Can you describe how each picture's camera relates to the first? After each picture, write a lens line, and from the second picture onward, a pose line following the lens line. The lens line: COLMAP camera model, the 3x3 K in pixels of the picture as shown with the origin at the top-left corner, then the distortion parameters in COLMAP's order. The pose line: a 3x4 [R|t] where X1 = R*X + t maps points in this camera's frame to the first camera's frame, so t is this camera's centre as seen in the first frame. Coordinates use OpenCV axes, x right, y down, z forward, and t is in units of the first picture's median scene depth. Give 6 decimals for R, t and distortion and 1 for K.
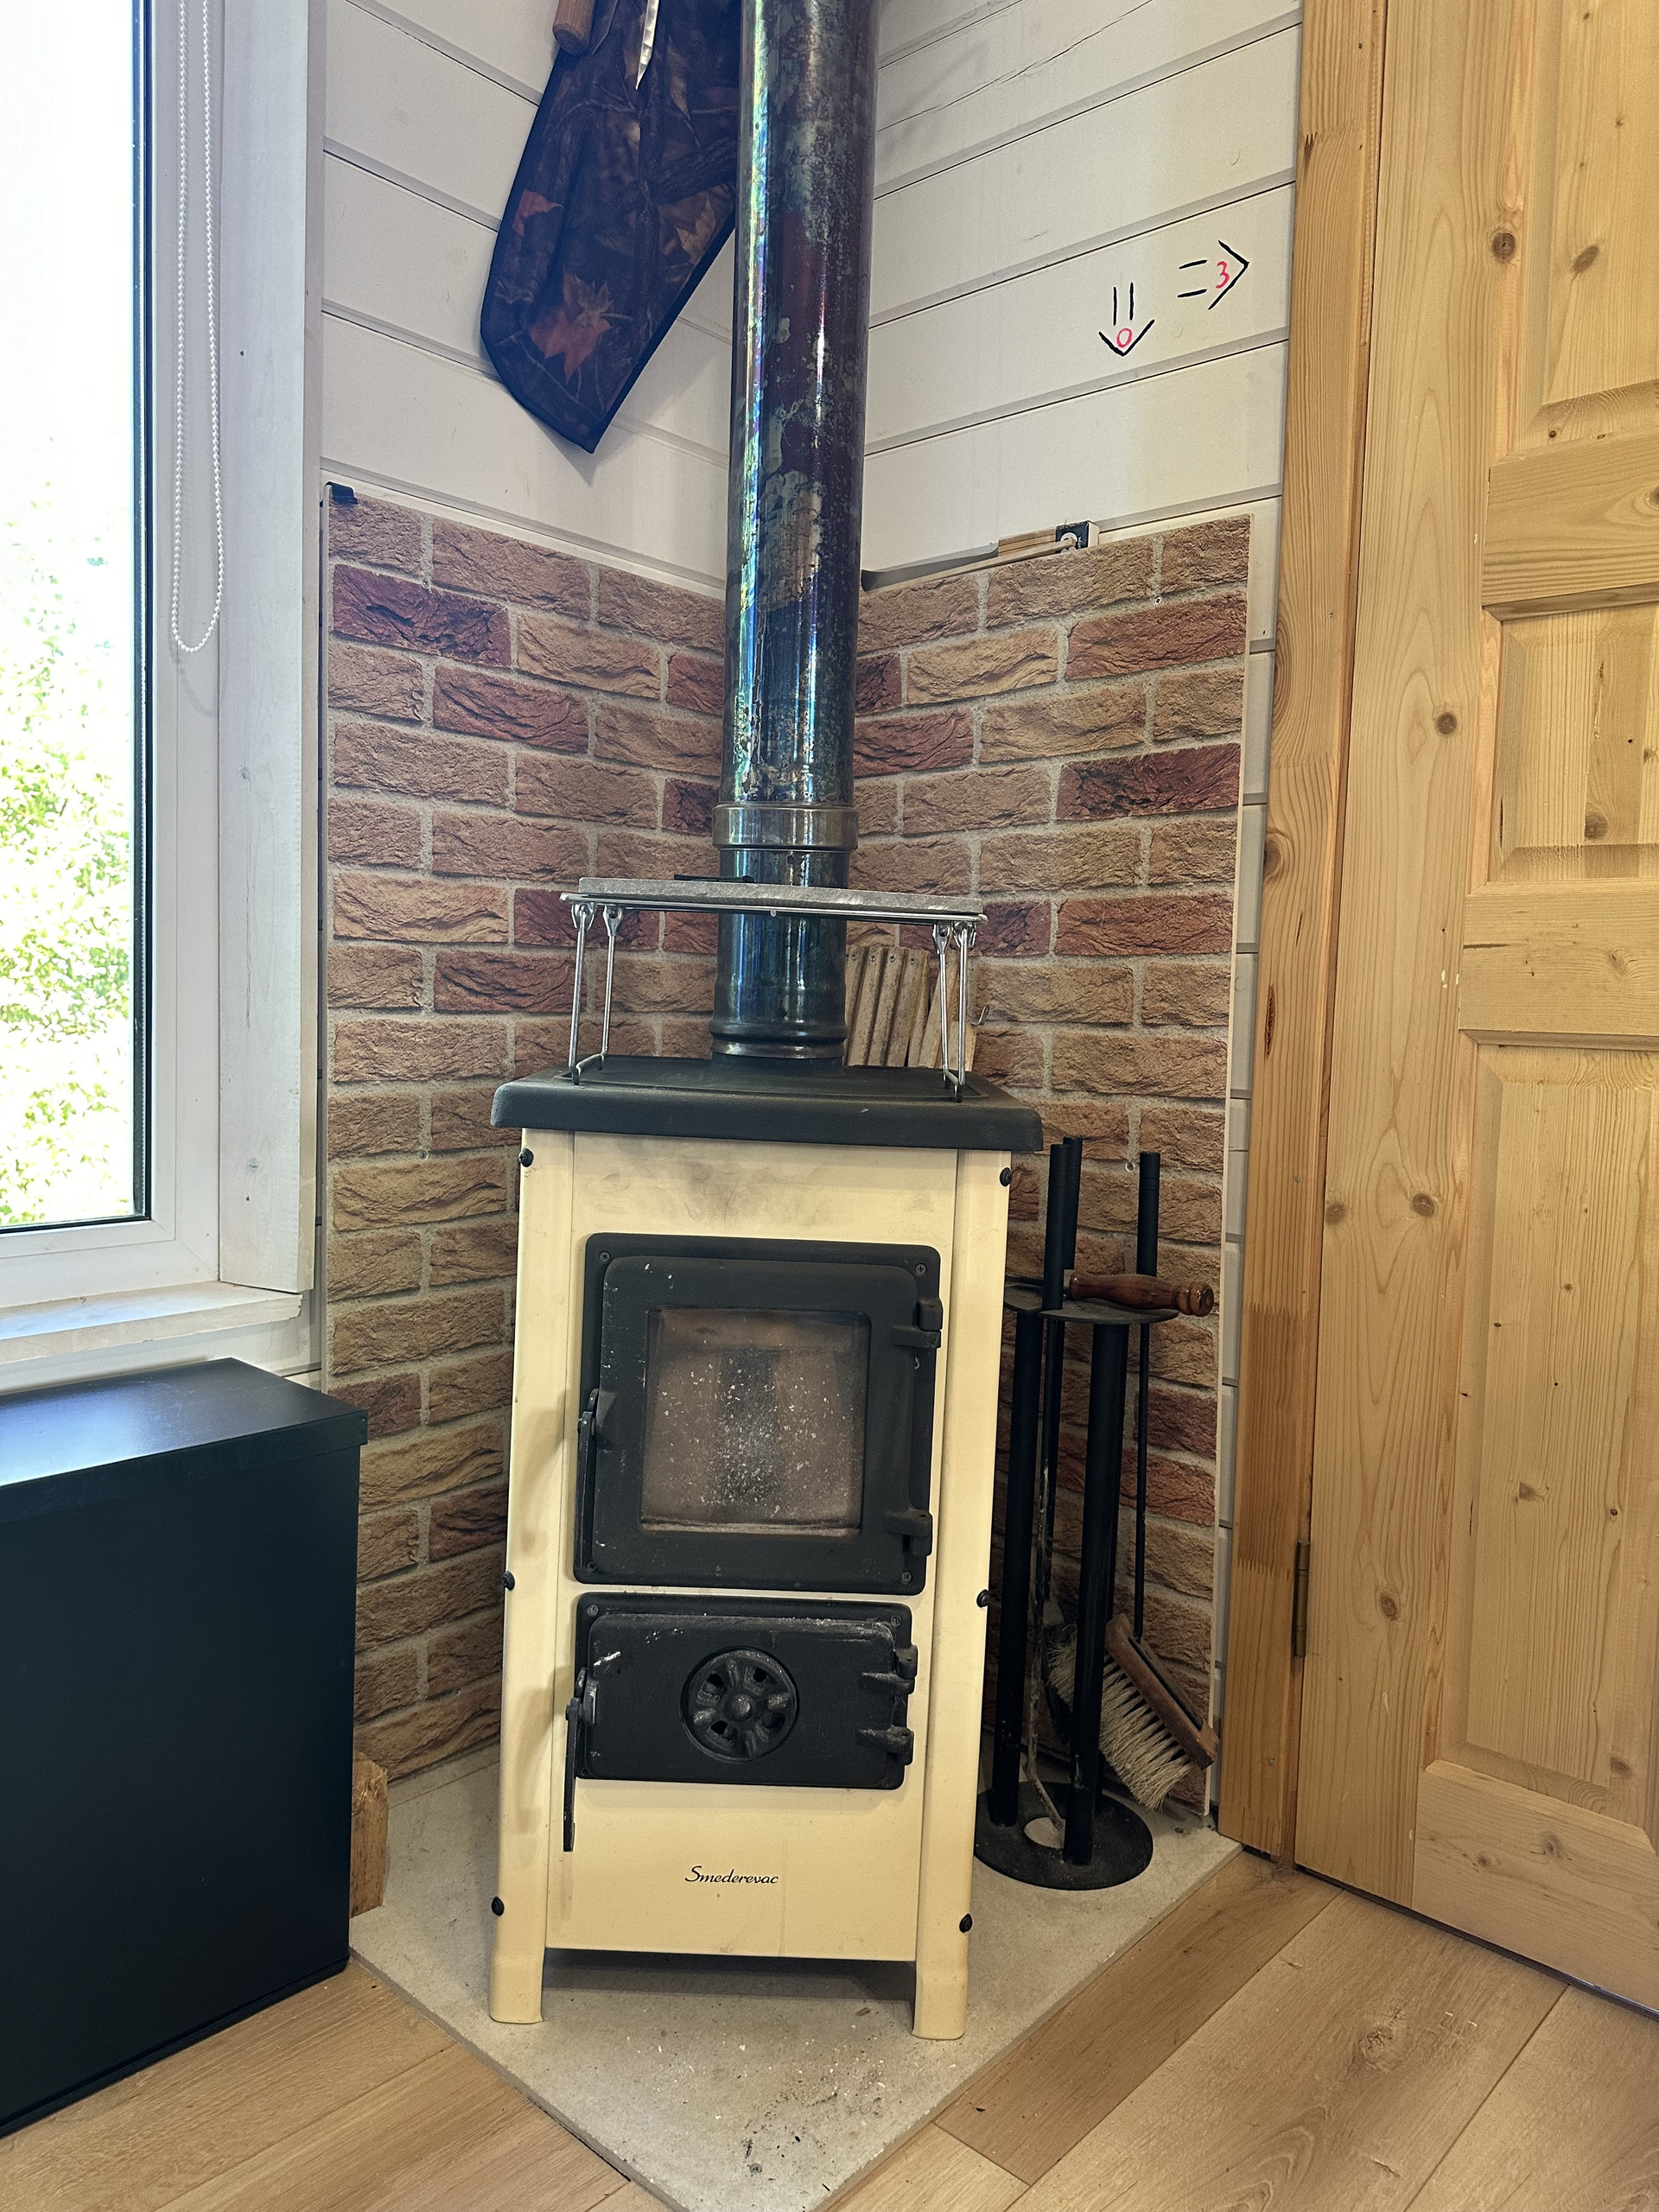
lens RADIAL K [[1538.4, 0, 829.5], [0, 1538.4, 1106.0], [0, 0, 1]] dist [0.099345, -0.144514]
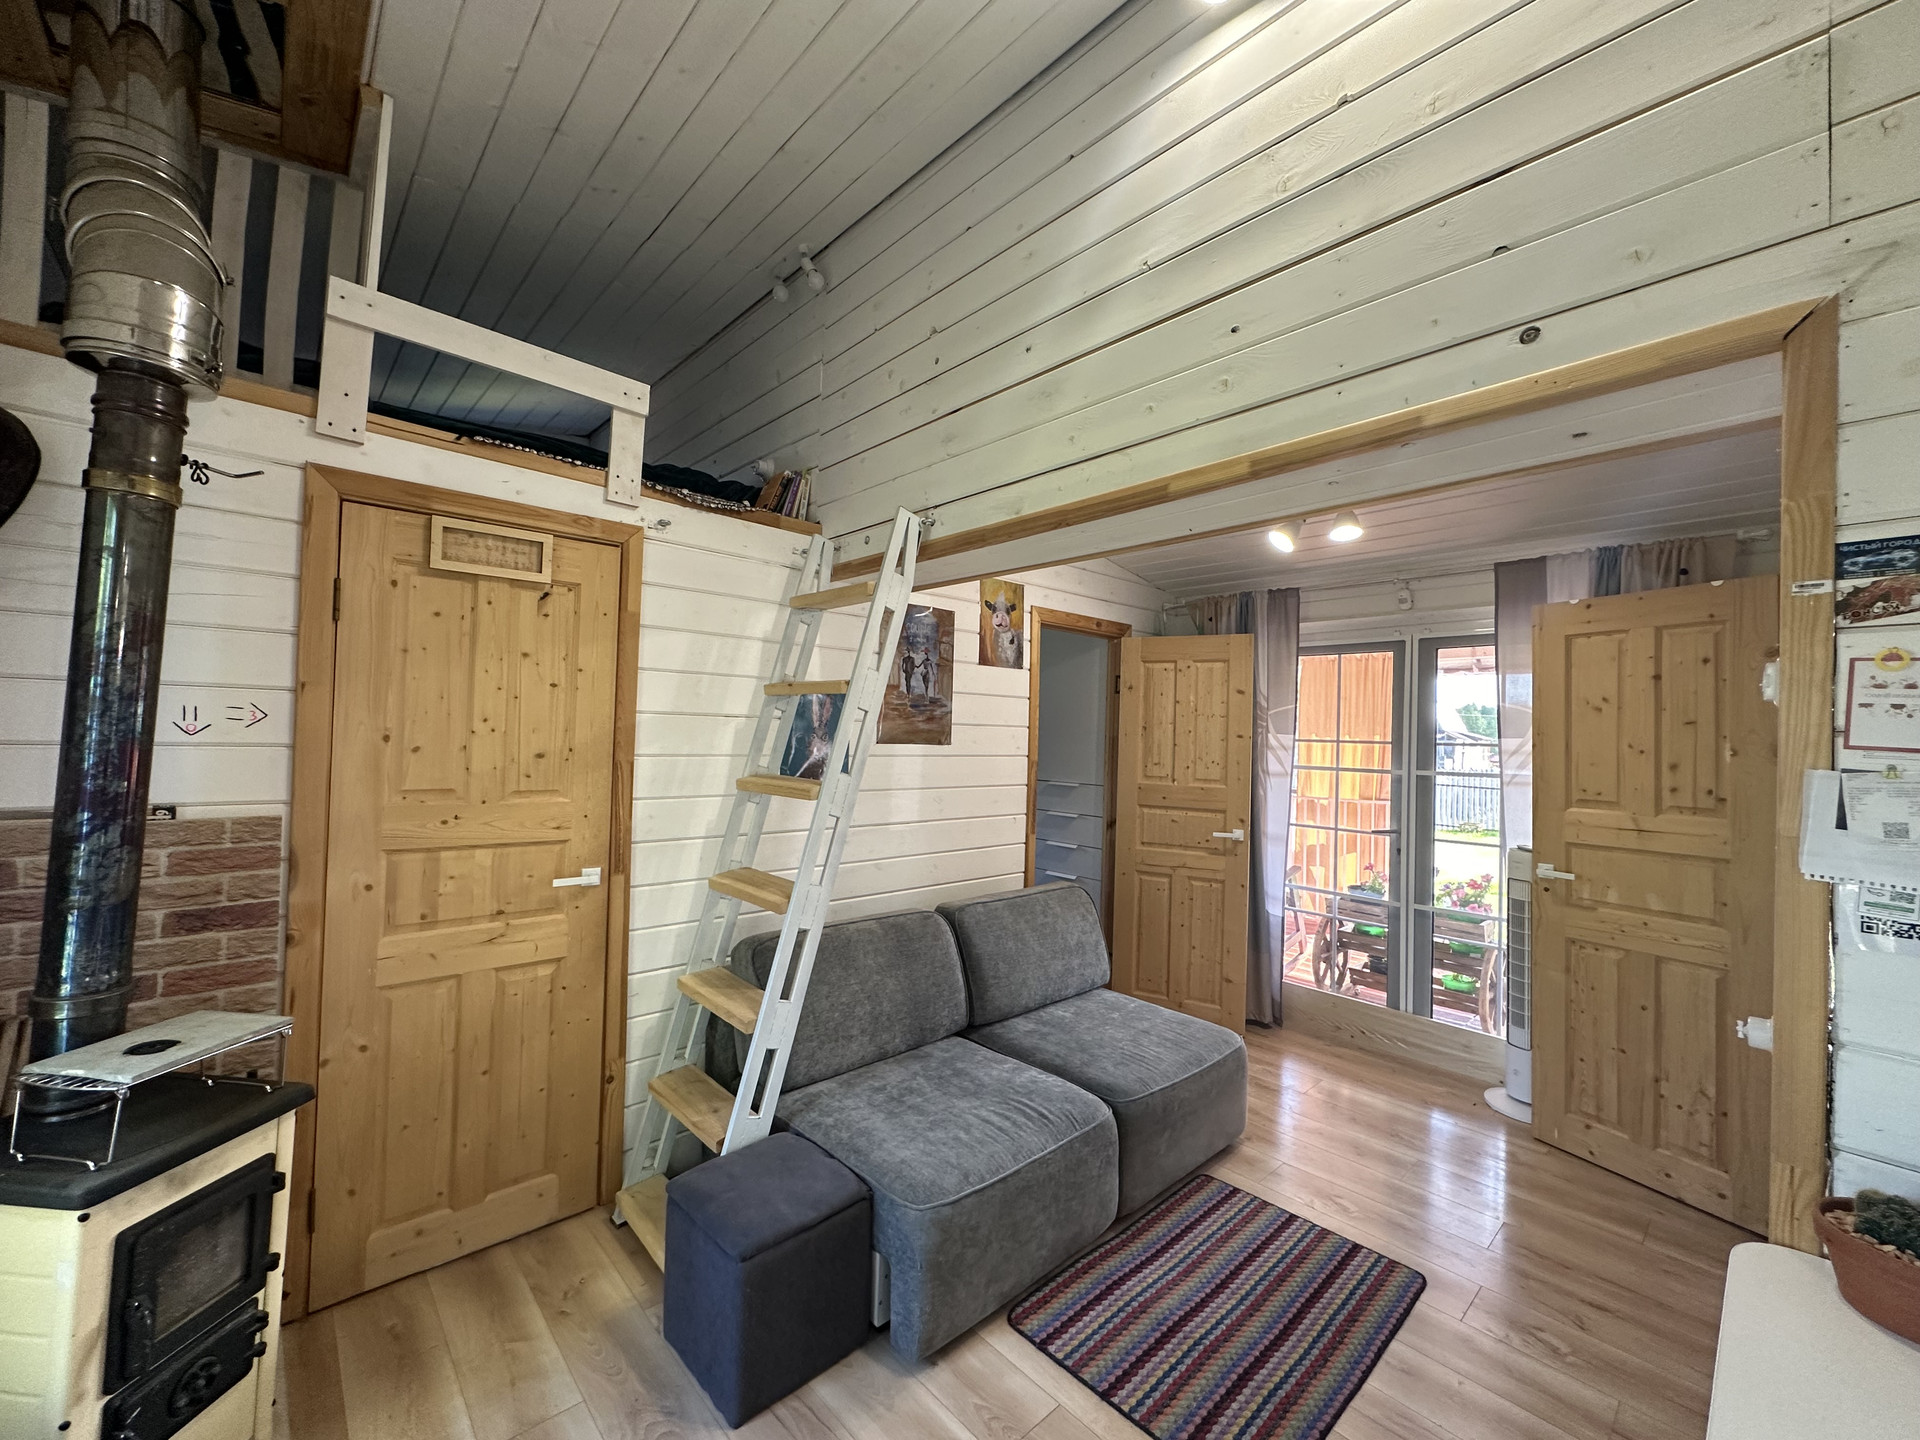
lens RADIAL K [[760.9, 0, 956.2], [0, 760.9, 719.2], [0, 0, 1]] dist [-0.001728, -0.001031]
pose [[0.099192, -0.001379, 0.995067, -0.895031], [0.050258, 0.998730, -0.003626, -0.474863], [-0.993798, 0.050370, 0.099136, -0.277646]]
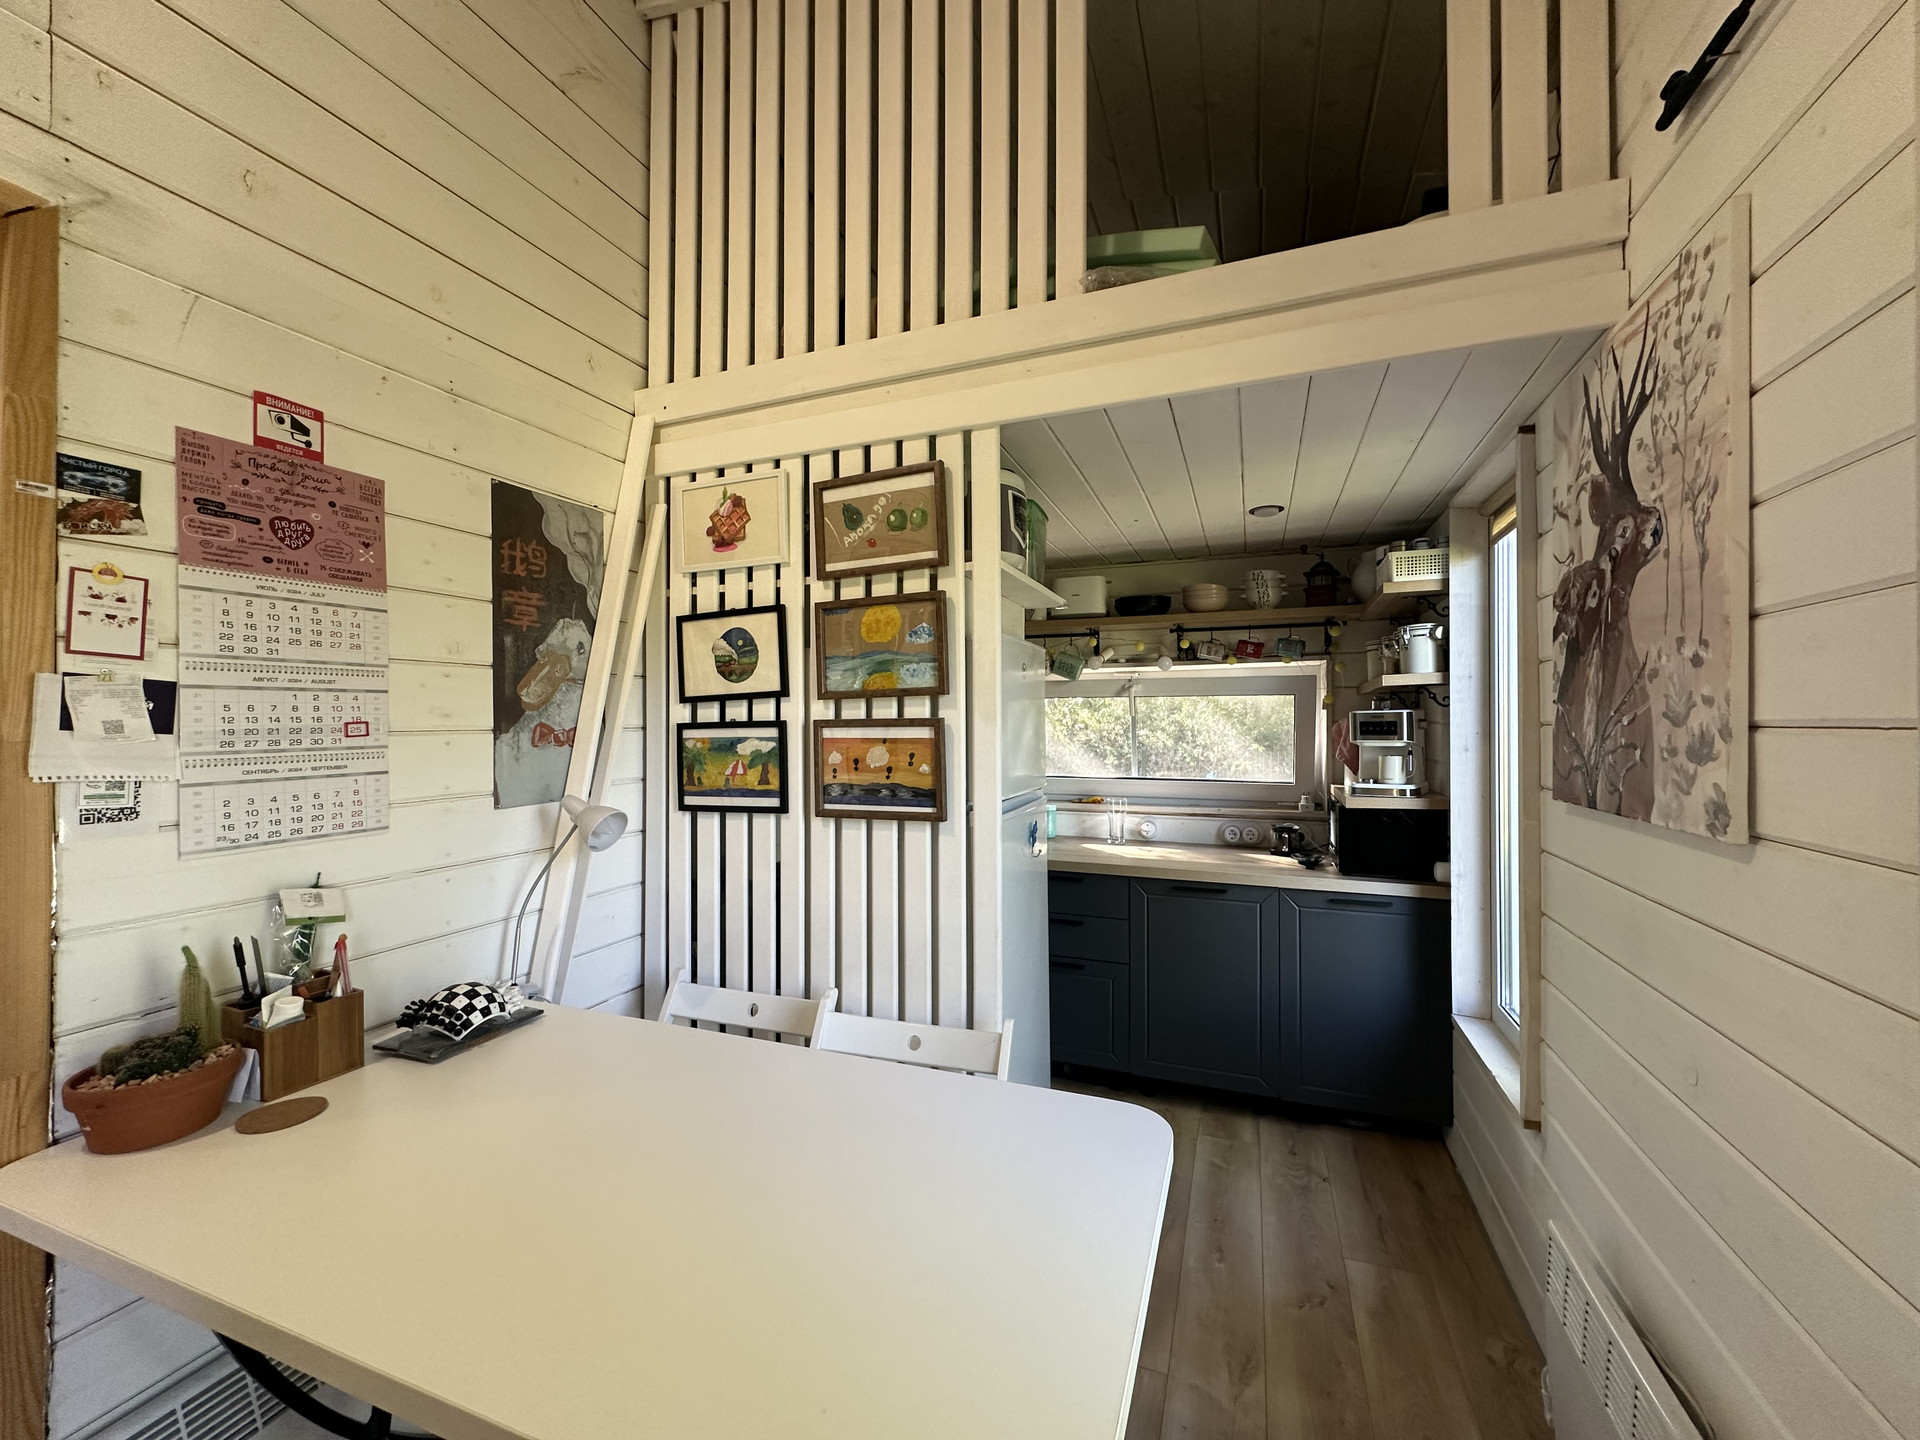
lens RADIAL K [[755.5, 0, 960.0], [0, 755.5, 720.0], [0, 0, 1]] dist [-0.002895, -0.000258]
pose [[-0.933496, -0.022951, -0.357853, -0.663408], [-0.048594, 0.996840, 0.062830, -0.431878], [0.355280, 0.076042, -0.931662, -0.037104]]
